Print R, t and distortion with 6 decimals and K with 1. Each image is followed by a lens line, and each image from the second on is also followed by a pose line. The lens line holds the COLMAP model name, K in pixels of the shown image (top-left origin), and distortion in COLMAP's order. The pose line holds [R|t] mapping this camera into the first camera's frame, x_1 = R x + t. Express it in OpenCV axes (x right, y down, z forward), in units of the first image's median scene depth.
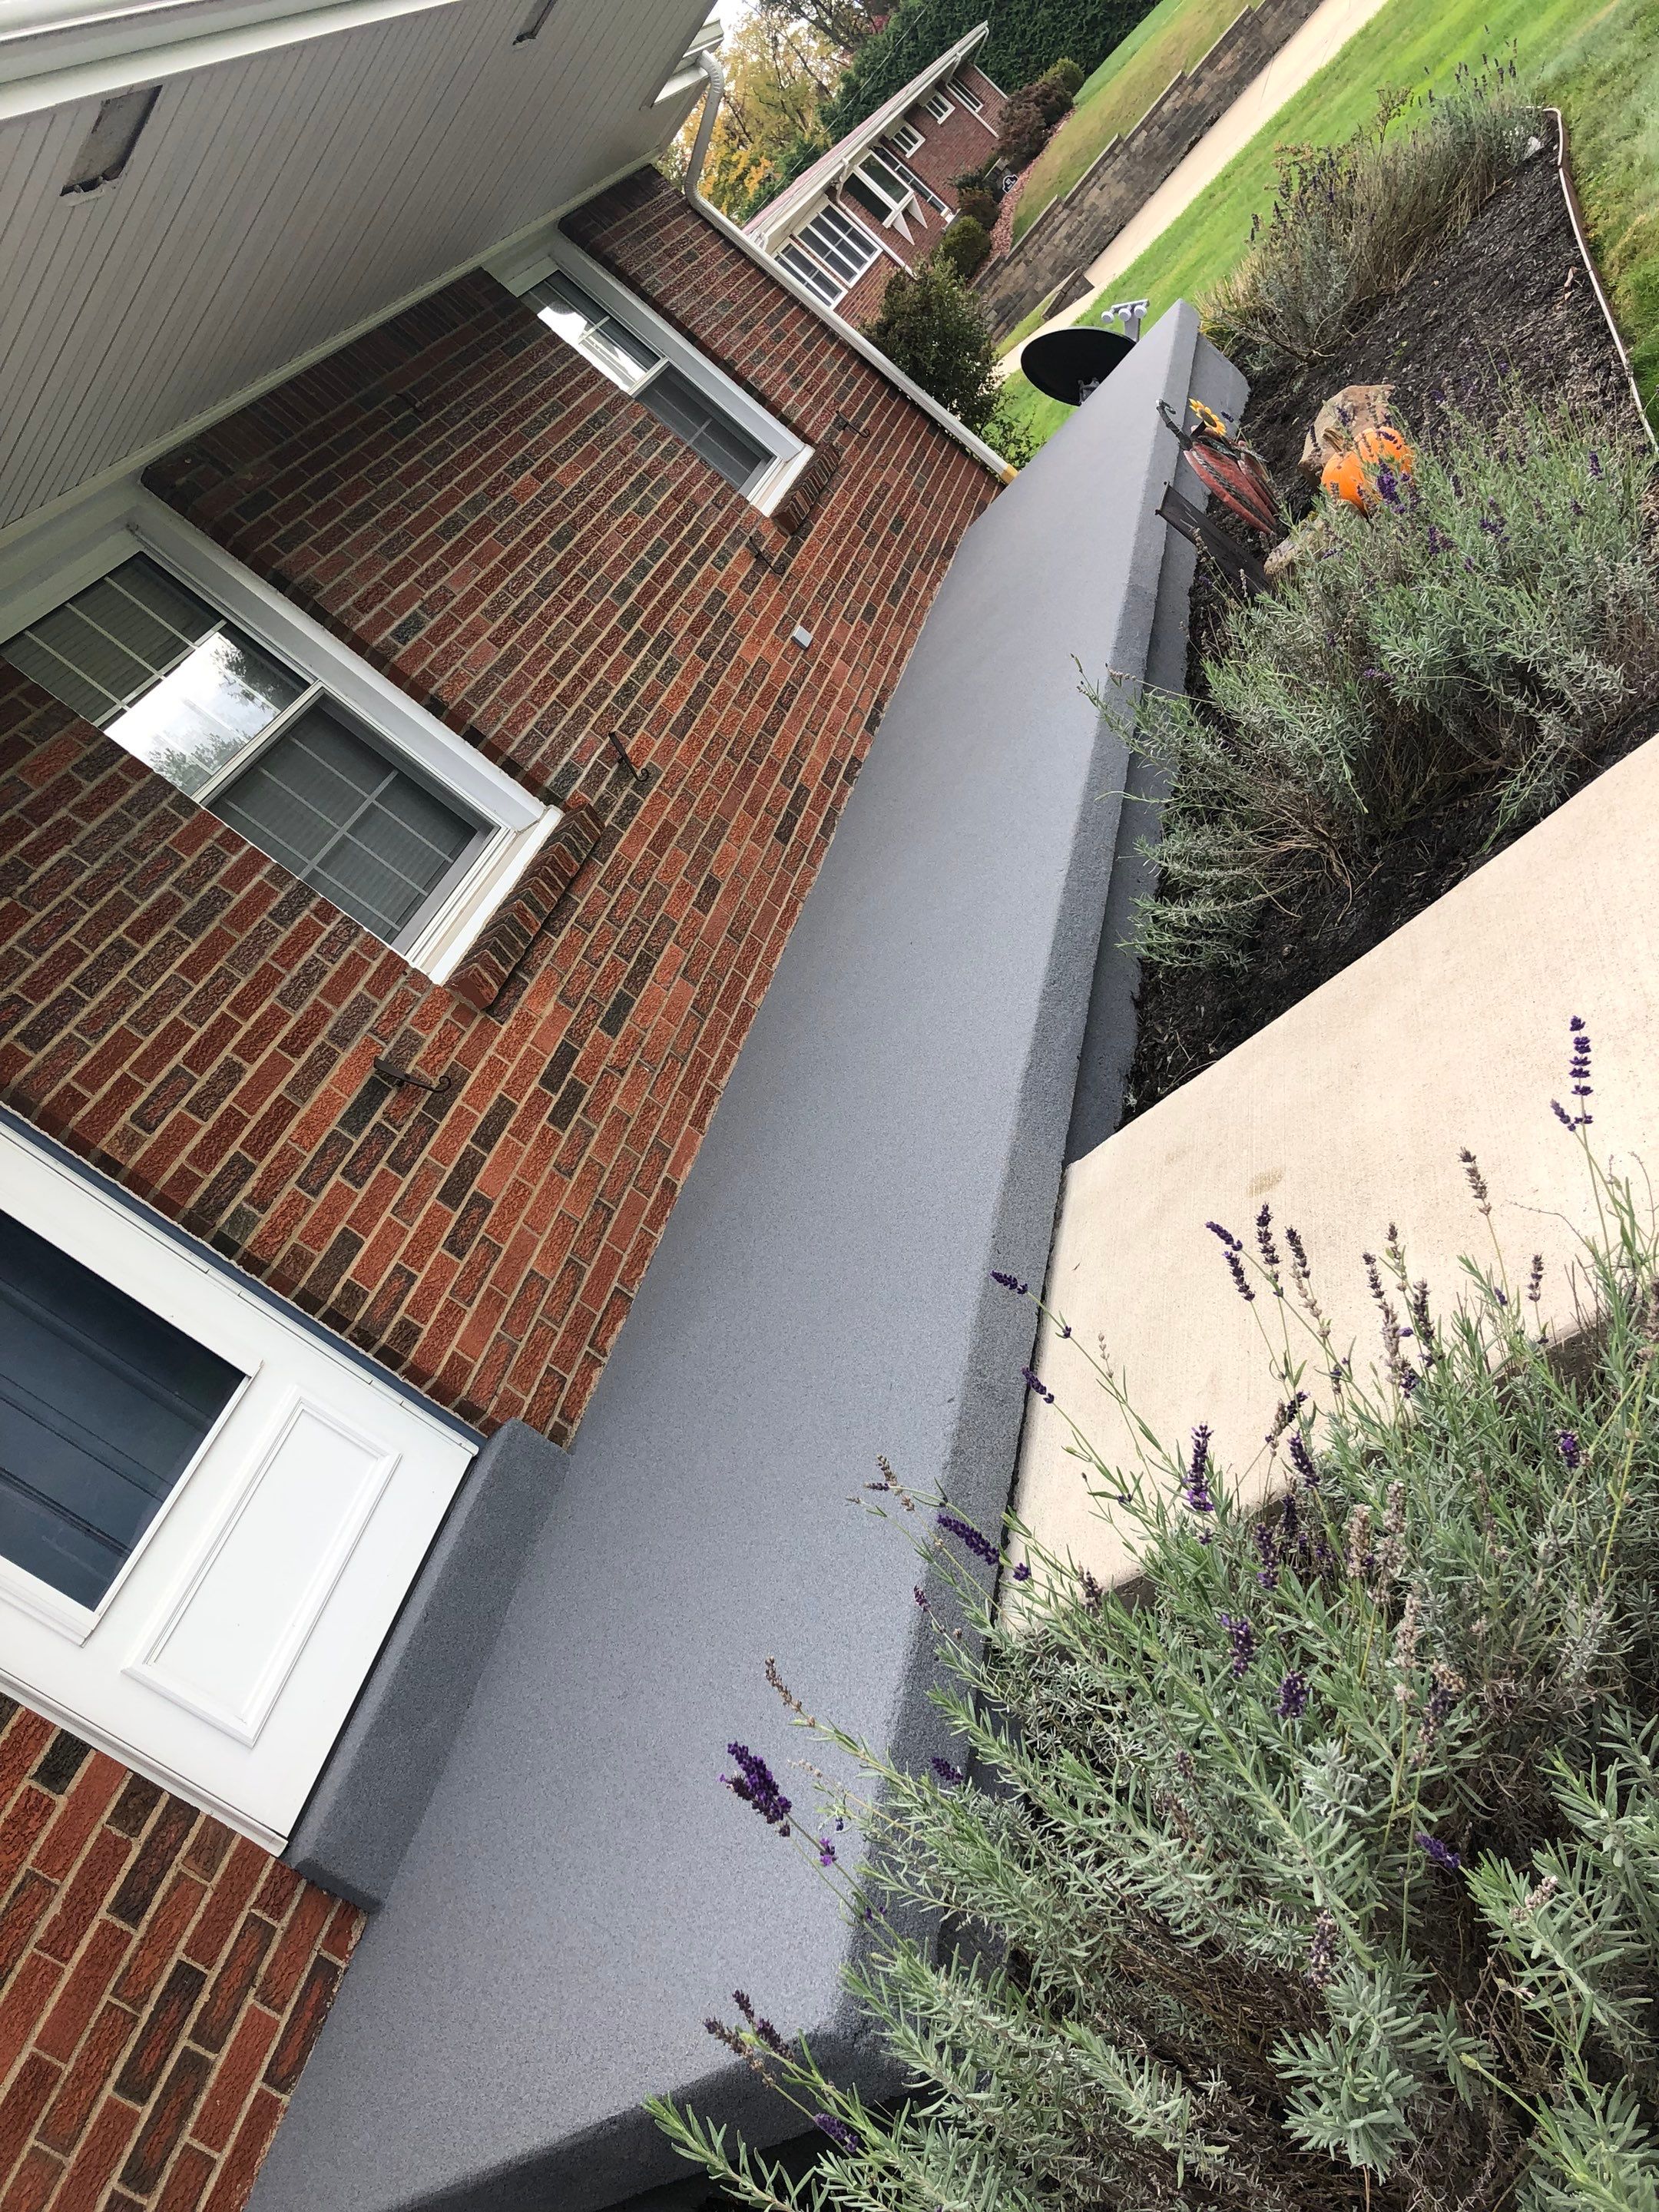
lens RADIAL K [[1788.1, 0, 836.4], [0, 1788.1, 1085.2], [0, 0, 1]] dist [0.012988, -0.009078]
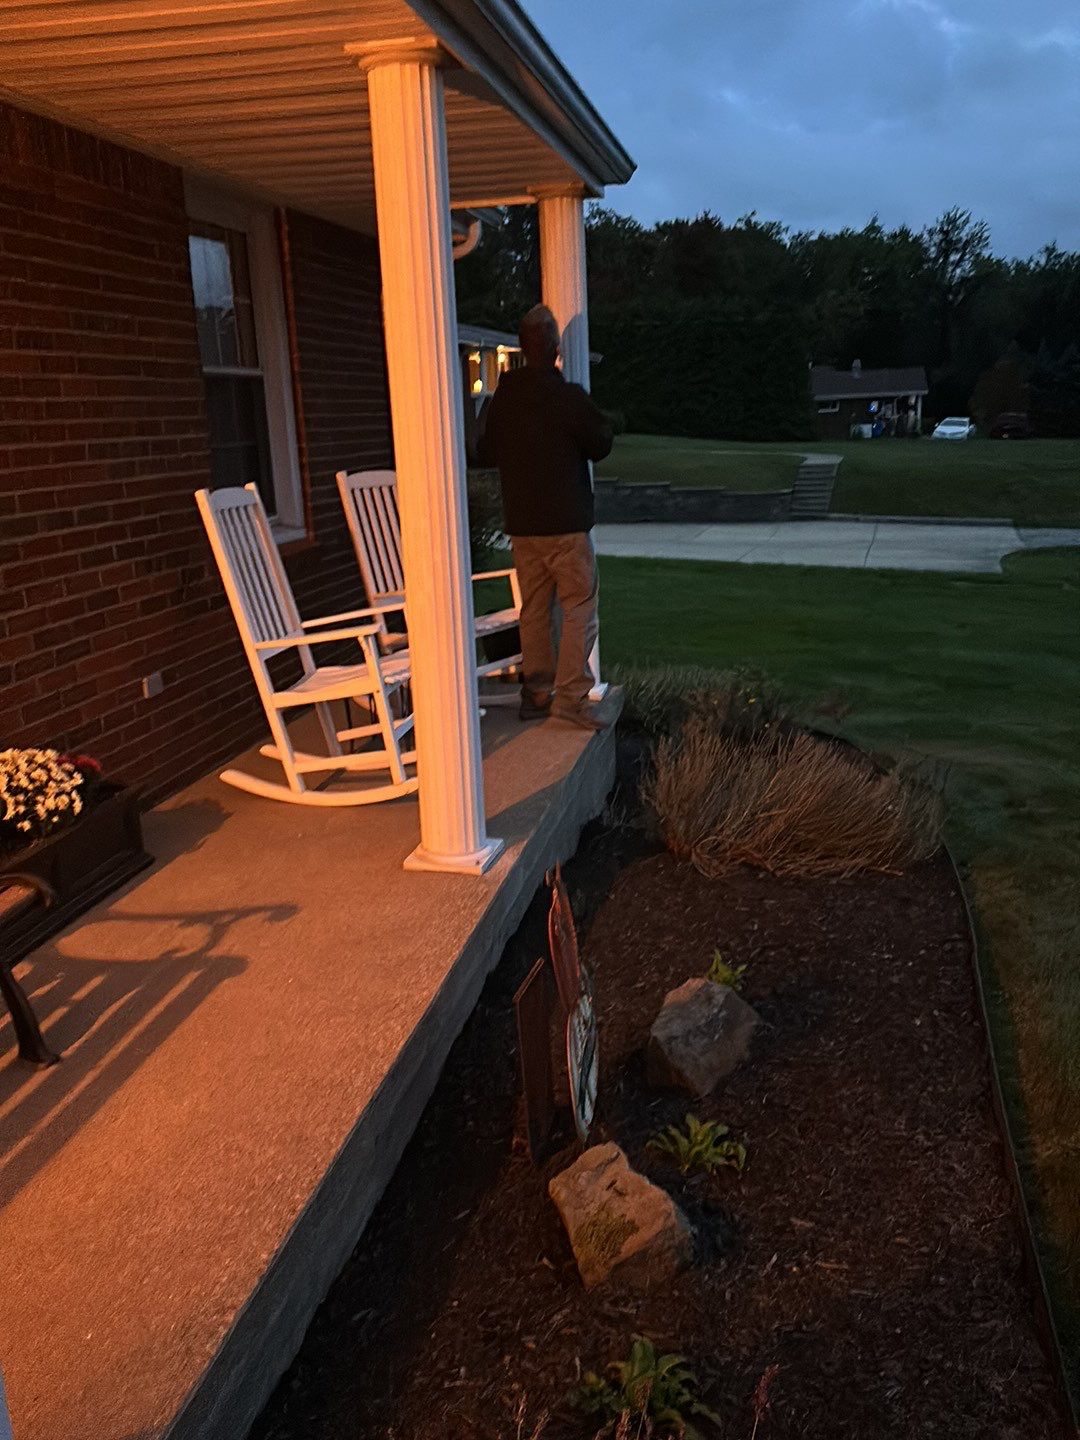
lens RADIAL K [[1280.2, 0, 538.0], [0, 1280.2, 722.0], [0, 0, 1]] dist [0.111817, -0.189574]
pose [[0.672211, 0.698298, 0.245991, -0.061714], [-0.634123, 0.714535, -0.295513, -0.280938], [-0.382126, 0.042659, 0.923125, 0.520677]]
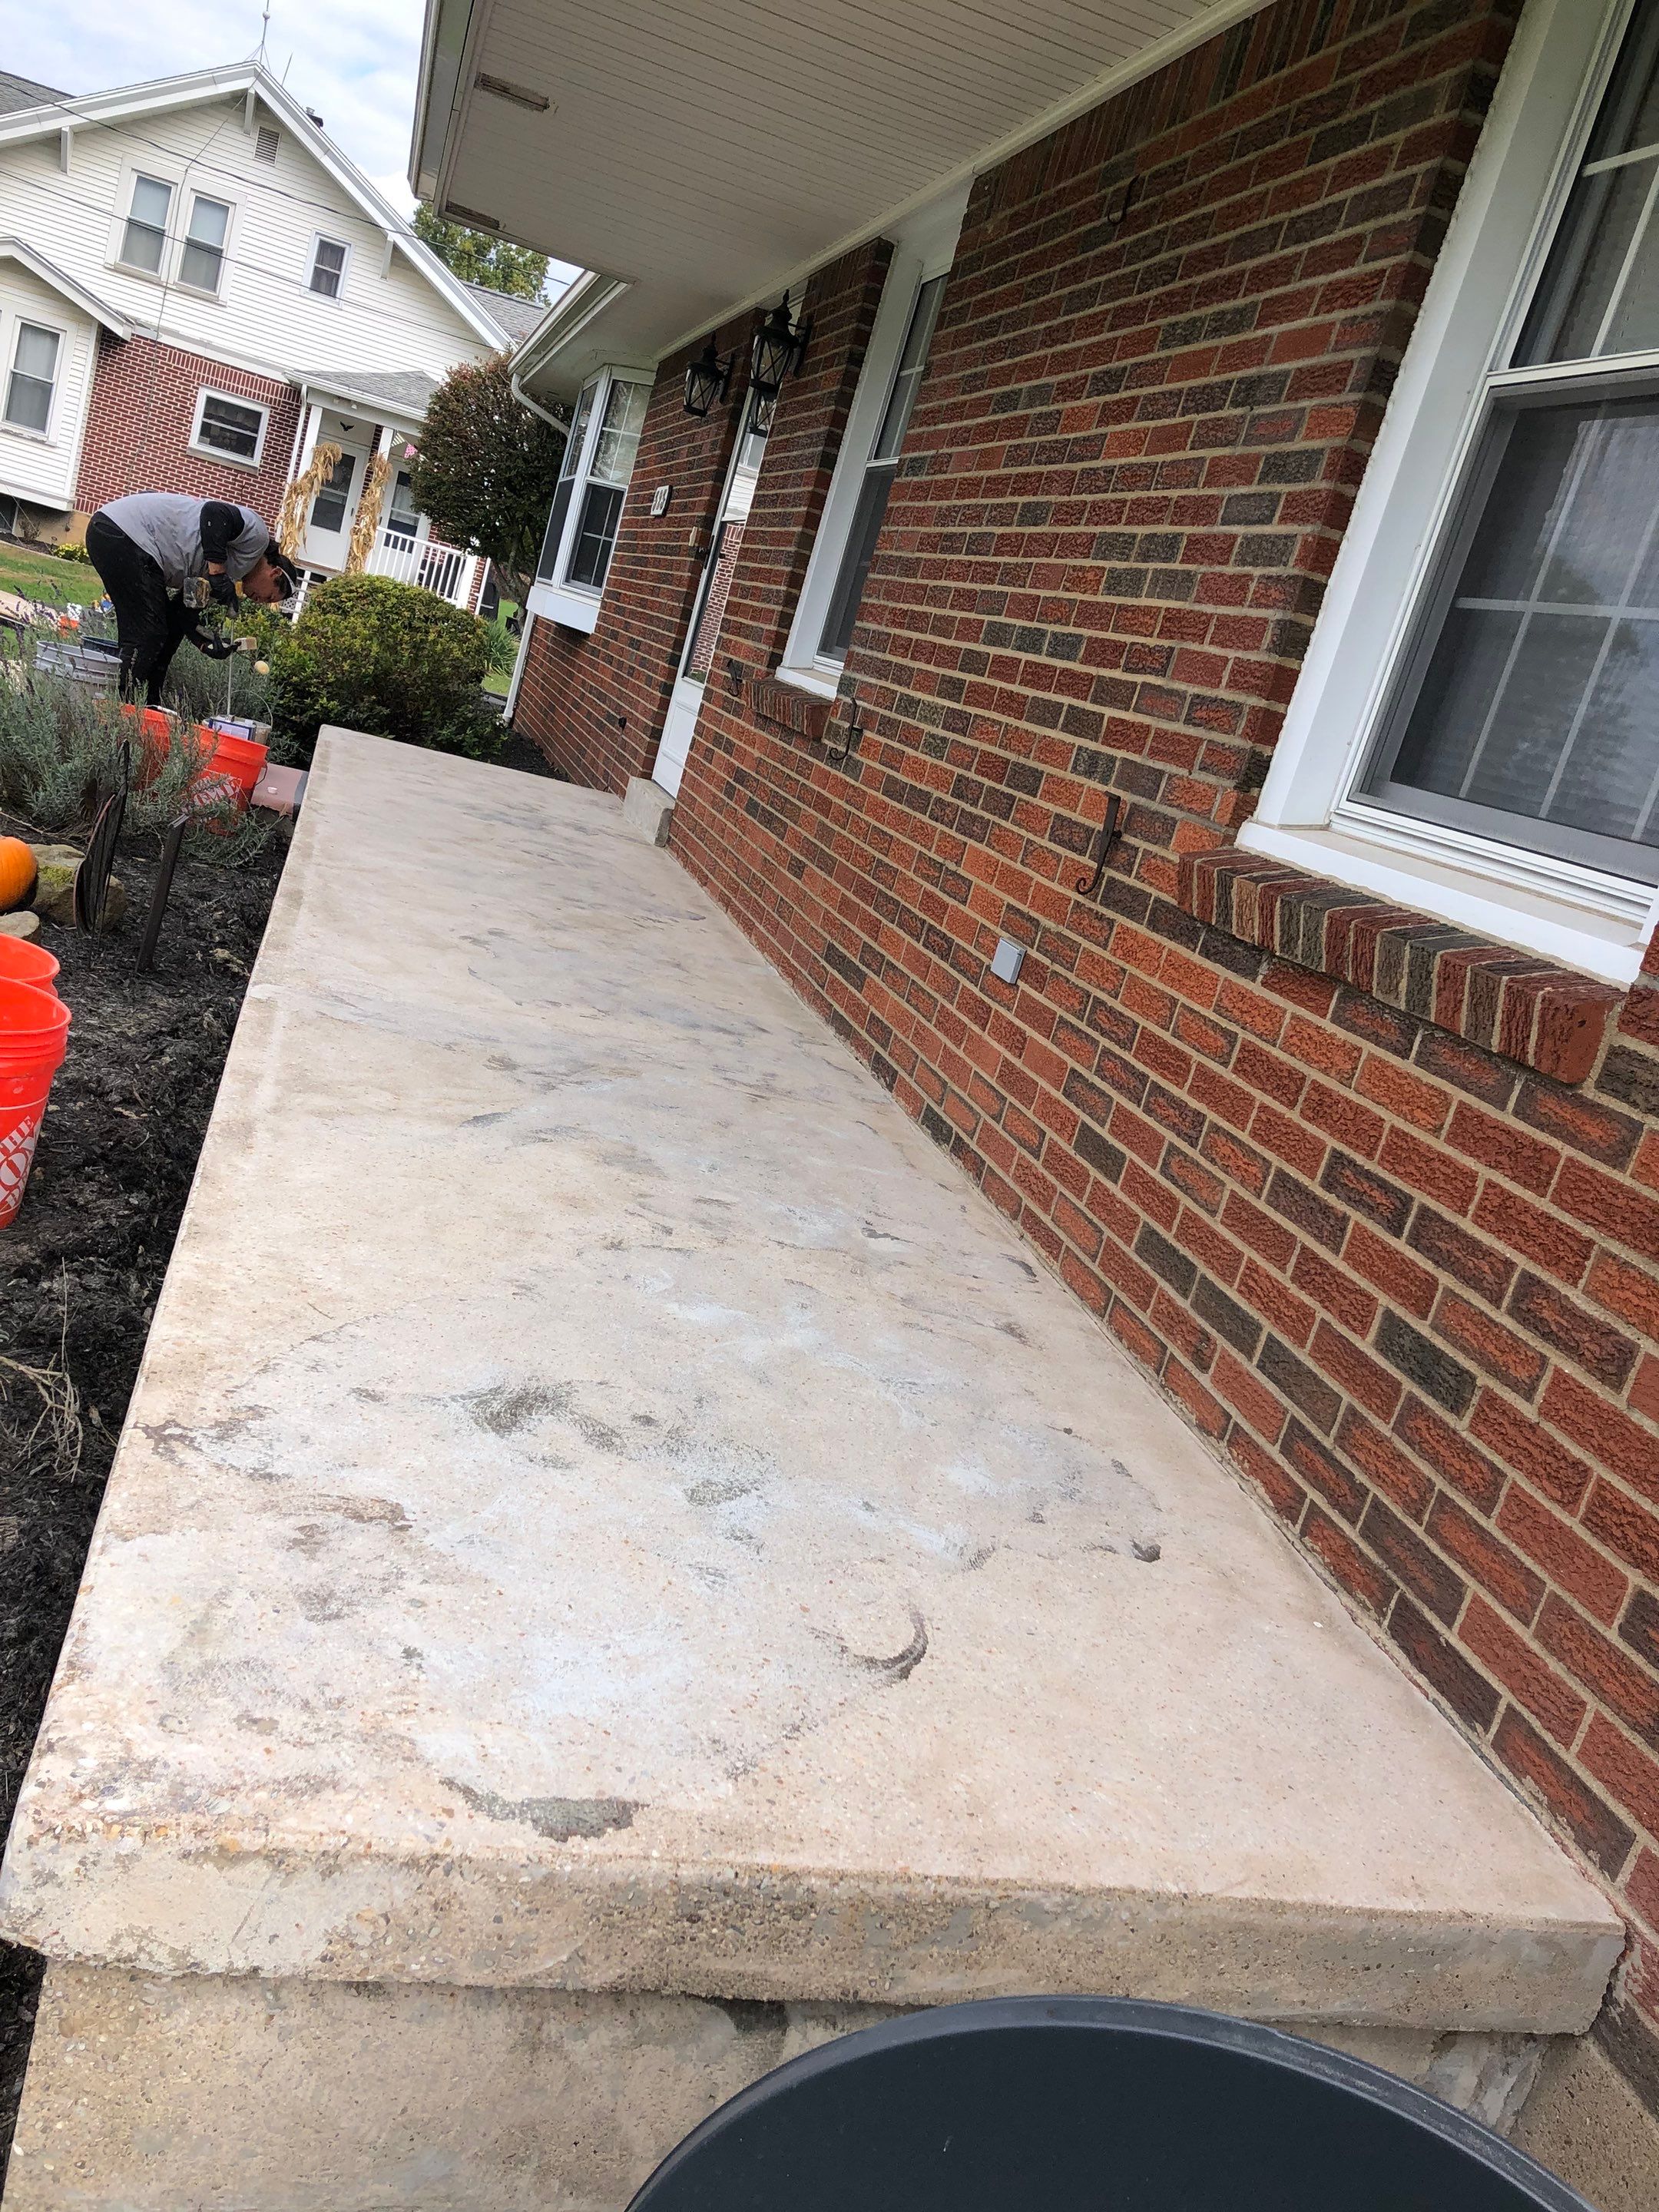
lens RADIAL K [[1788.1, 0, 841.7], [0, 1788.1, 1098.1], [0, 0, 1]] dist [0.012988, -0.009078]
pose [[-0.734381, 0.649768, -0.196181, 0.244739], [0.220706, 0.501938, 0.836270, -1.144650], [0.641852, 0.570842, -0.512021, 2.132375]]
